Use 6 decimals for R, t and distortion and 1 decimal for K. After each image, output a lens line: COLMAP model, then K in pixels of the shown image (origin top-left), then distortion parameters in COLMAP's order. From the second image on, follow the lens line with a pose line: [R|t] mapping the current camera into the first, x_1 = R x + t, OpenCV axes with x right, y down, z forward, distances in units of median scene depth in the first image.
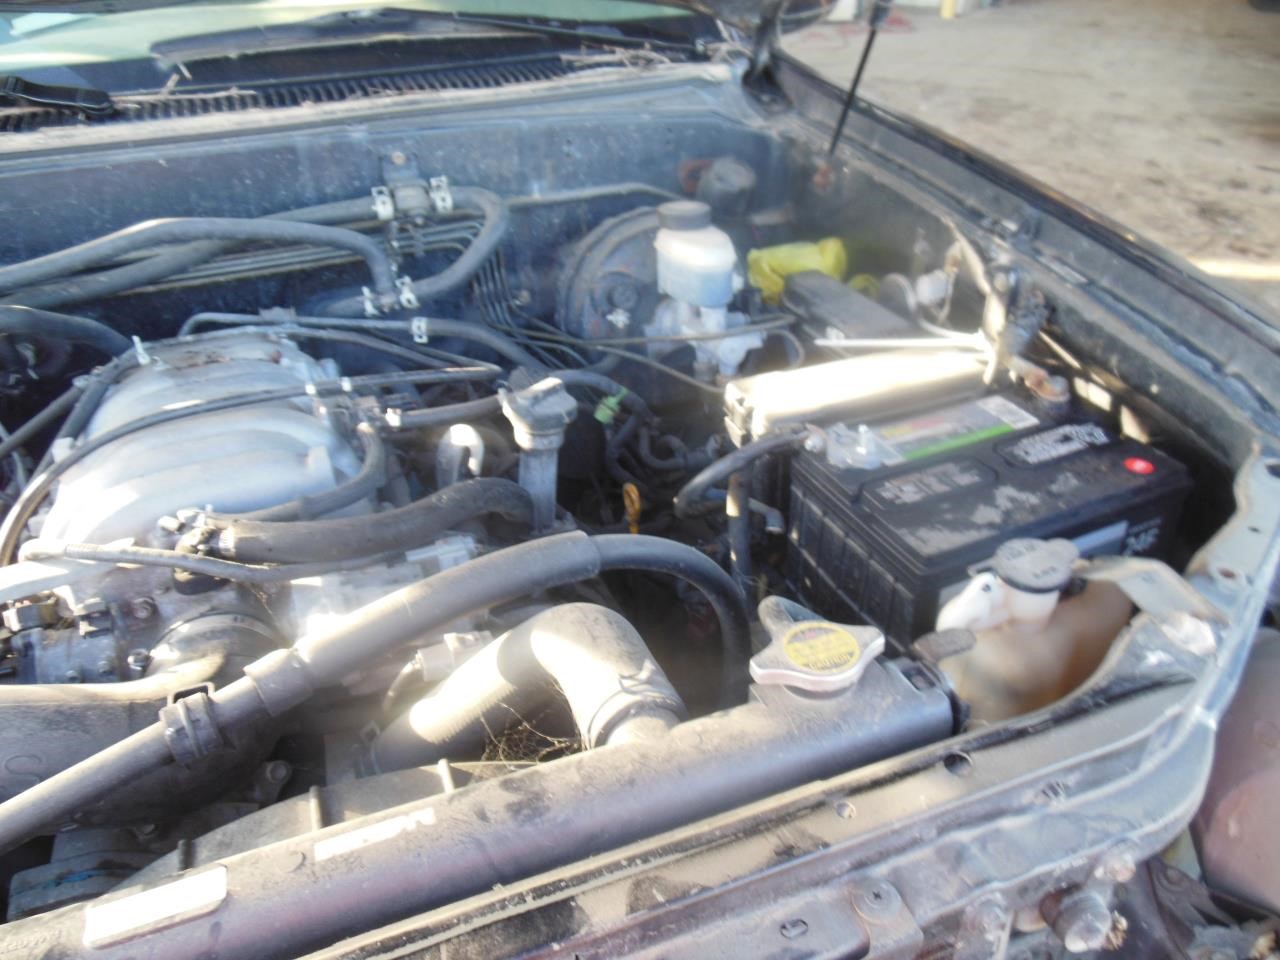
lens RADIAL K [[968.3, 0, 636.0], [0, 968.3, 485.0], [0, 0, 1]] dist [-0.062695, 0.090090]
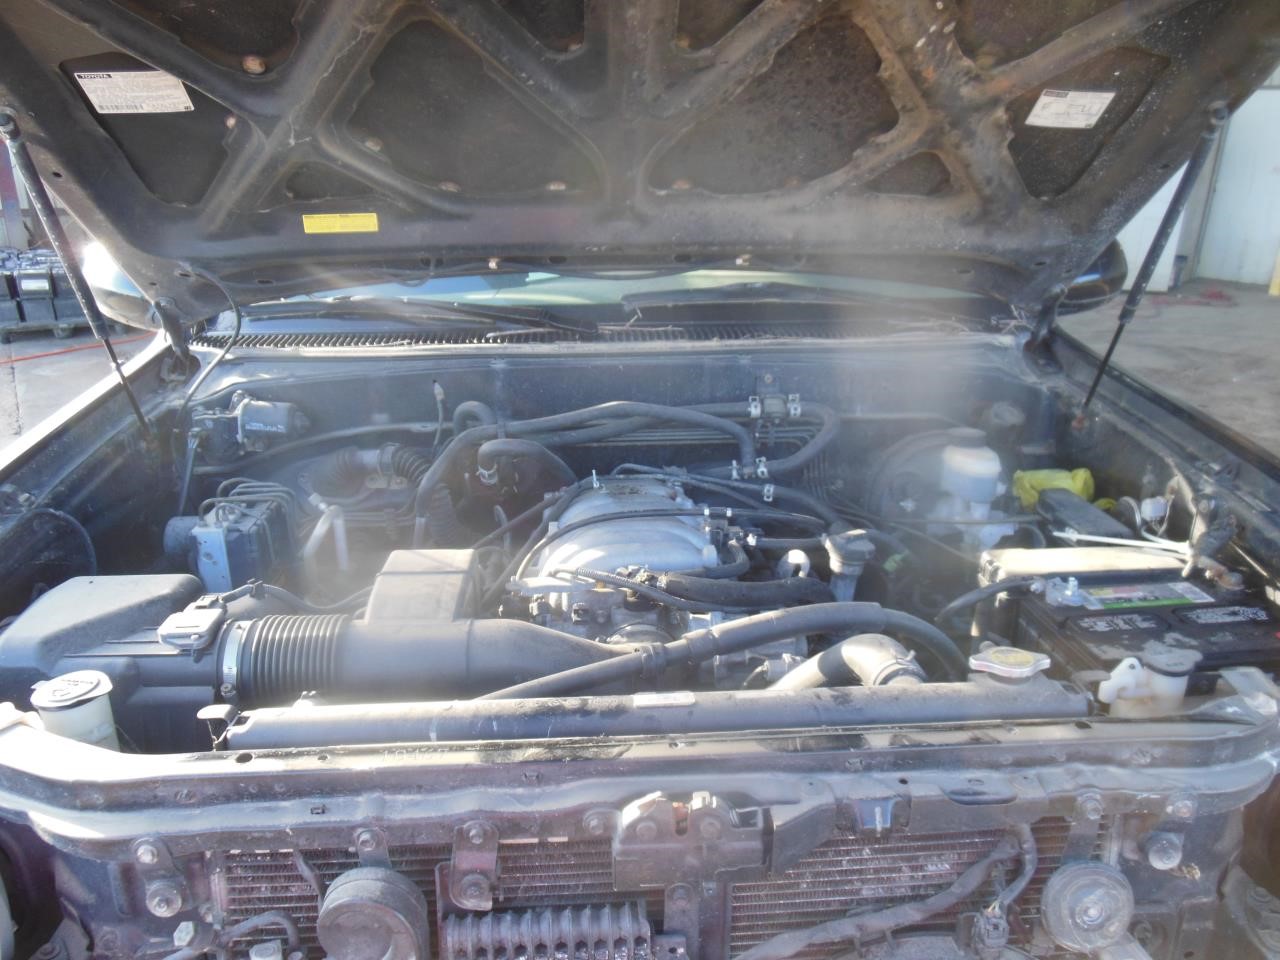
lens RADIAL K [[968.3, 0, 640.4], [0, 968.3, 493.2], [0, 0, 1]] dist [-0.062695, 0.090090]
pose [[0.953299, 0.121804, -0.276377, -0.005028], [-0.179062, 0.964839, -0.192410, 0.162175], [0.243223, 0.232913, 0.941591, -0.438626]]
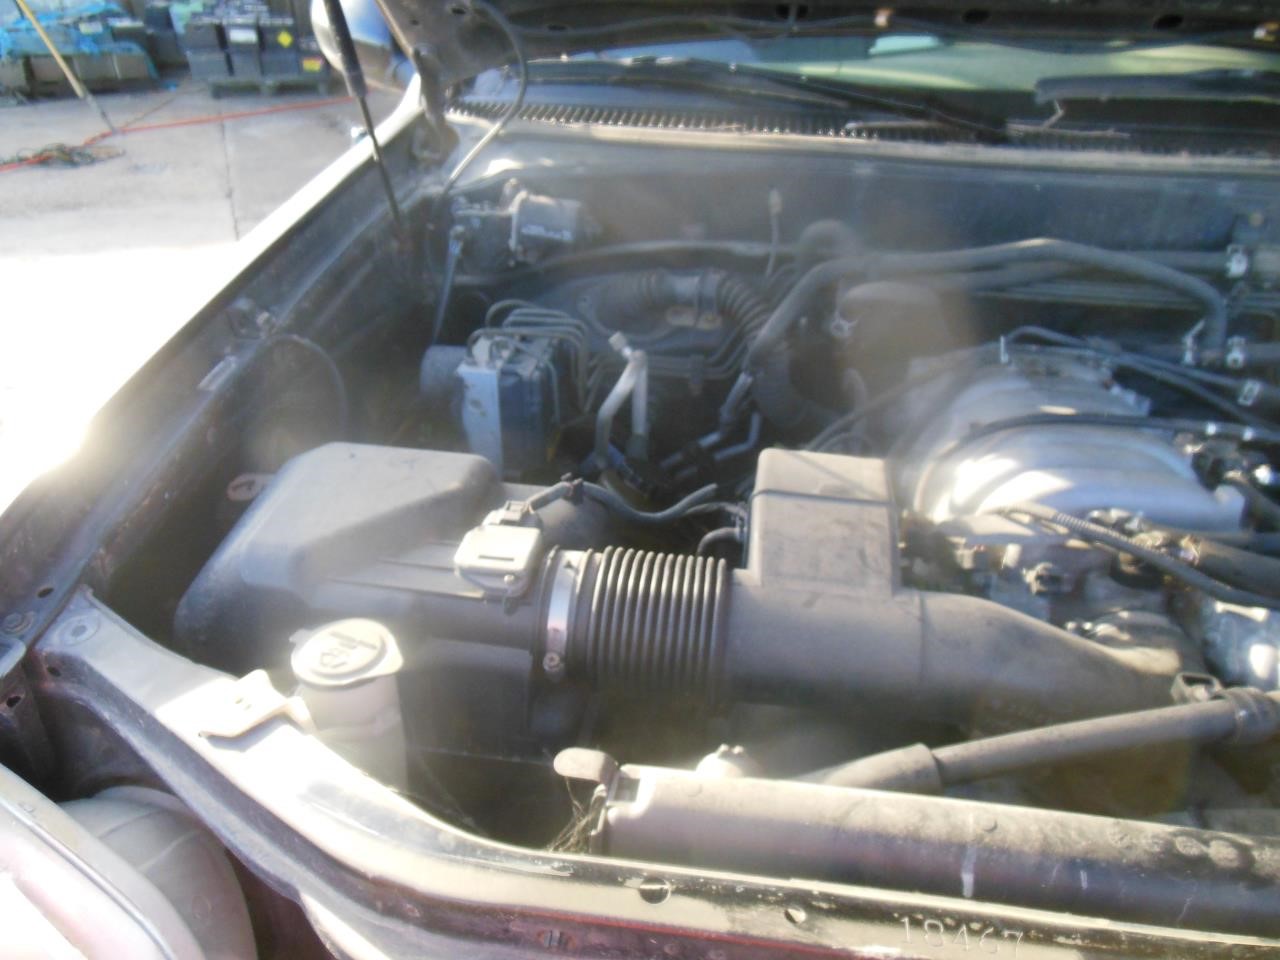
lens RADIAL K [[968.3, 0, 644.0], [0, 968.3, 486.8], [0, 0, 1]] dist [-0.062695, 0.090090]
pose [[0.877882, 0.285579, -0.384407, -0.381425], [-0.294293, 0.954984, 0.037378, 0.086435], [0.377776, 0.080315, 0.922407, -0.163494]]
